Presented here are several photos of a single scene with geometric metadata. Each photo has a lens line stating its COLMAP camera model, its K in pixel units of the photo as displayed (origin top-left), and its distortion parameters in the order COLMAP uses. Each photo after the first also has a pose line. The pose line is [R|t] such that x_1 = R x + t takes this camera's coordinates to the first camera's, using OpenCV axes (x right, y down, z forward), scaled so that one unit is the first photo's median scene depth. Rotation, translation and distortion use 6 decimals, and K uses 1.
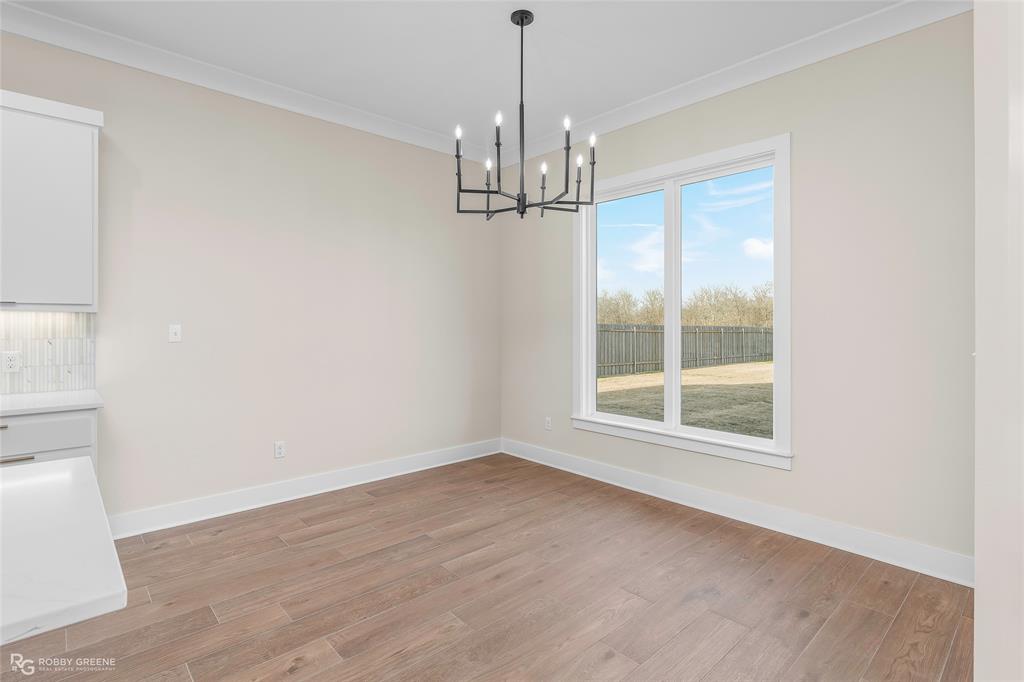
lens RADIAL K [[501.2, 0, 507.7], [0, 501.2, 323.2], [0, 0, 1]] dist [-0.001161, -0.000208]
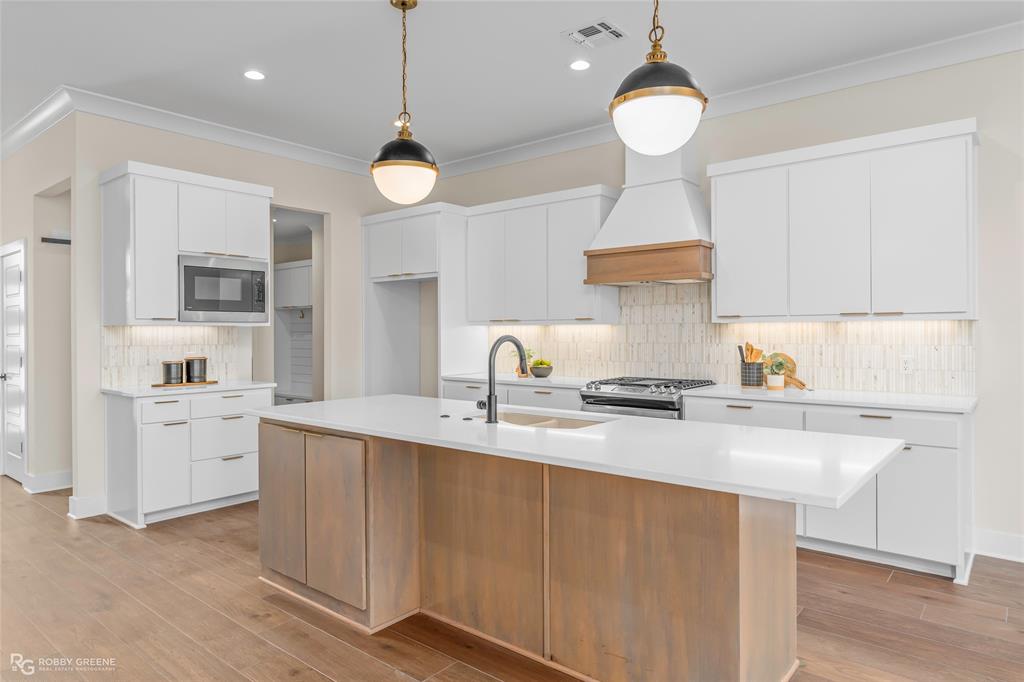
lens RADIAL K [[625.3, 0, 512.6], [0, 625.3, 335.6], [0, 0, 1]] dist [-0.001486, -0.000589]
pose [[0.140458, 0.000792, -0.990086, 0.264762], [0.005379, 0.999984, 0.001563, 0.003439], [0.990072, -0.005545, 0.140452, -0.075339]]
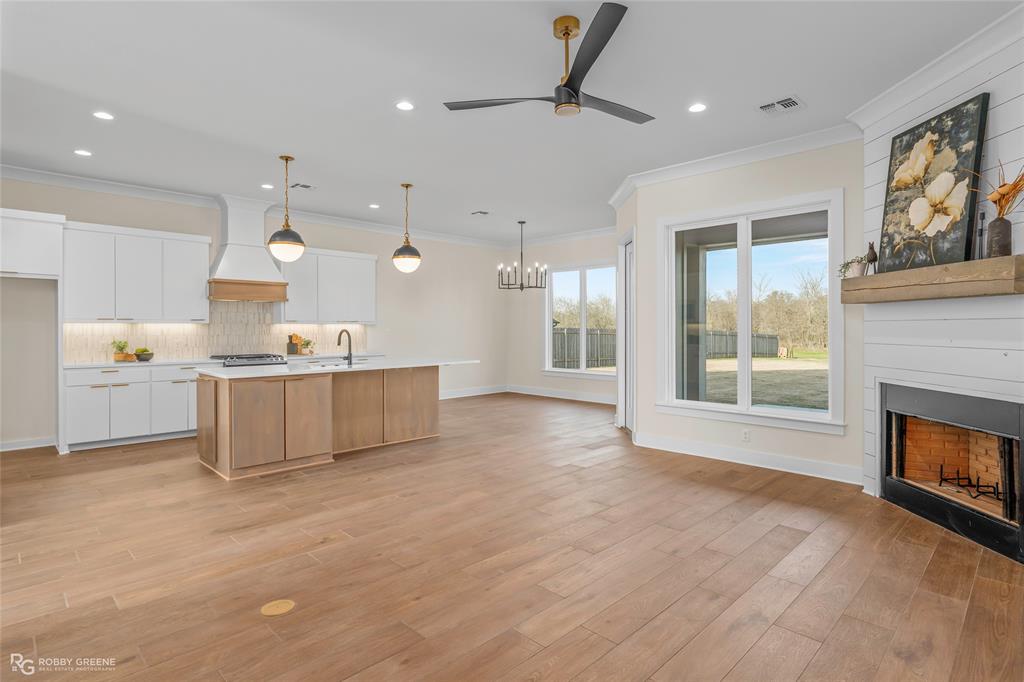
lens RADIAL K [[525.7, 0, 513.8], [0, 525.7, 330.5], [0, 0, 1]] dist [-0.002080, -0.000683]
pose [[0.998720, -0.004004, 0.050426, -0.163751], [0.003712, 0.999976, 0.005881, -0.000646], [-0.050449, -0.005687, 0.998710, -1.942806]]
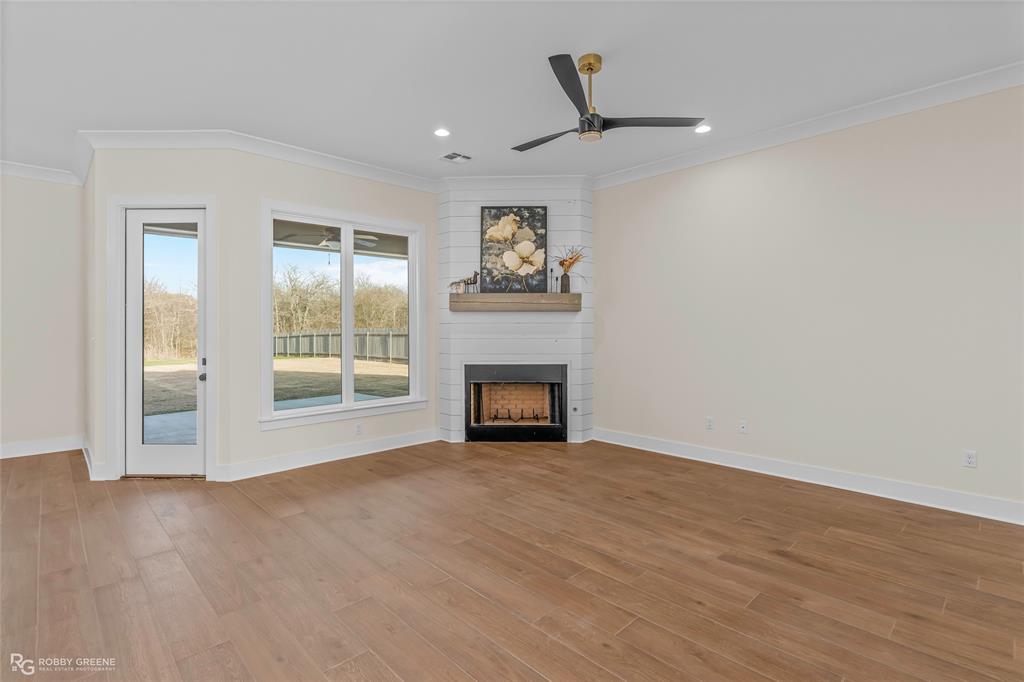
lens RADIAL K [[490.8, 0, 511.3], [0, 490.8, 325.8], [0, 0, 1]] dist [-0.000417, -0.000061]
pose [[-0.028357, 0.000071, 0.999598, -1.063470], [0.002899, 0.999996, 0.000012, -0.004239], [-0.999594, 0.002898, -0.028357, -0.749519]]
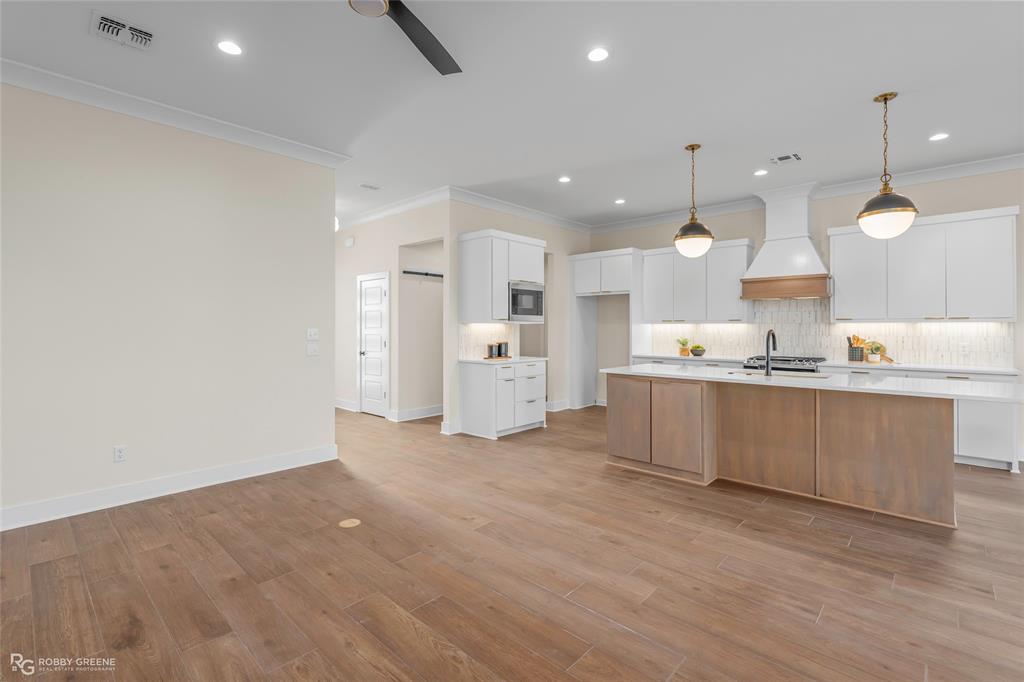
lens RADIAL K [[465.0, 0, 508.2], [0, 465.0, 327.6], [0, 0, 1]] dist [-0.003182, 0.000326]
pose [[0.083813, -0.002572, -0.996478, 0.585938], [0.000644, 0.999997, -0.002527, 0.000096], [0.996481, -0.000430, 0.083814, -0.823711]]
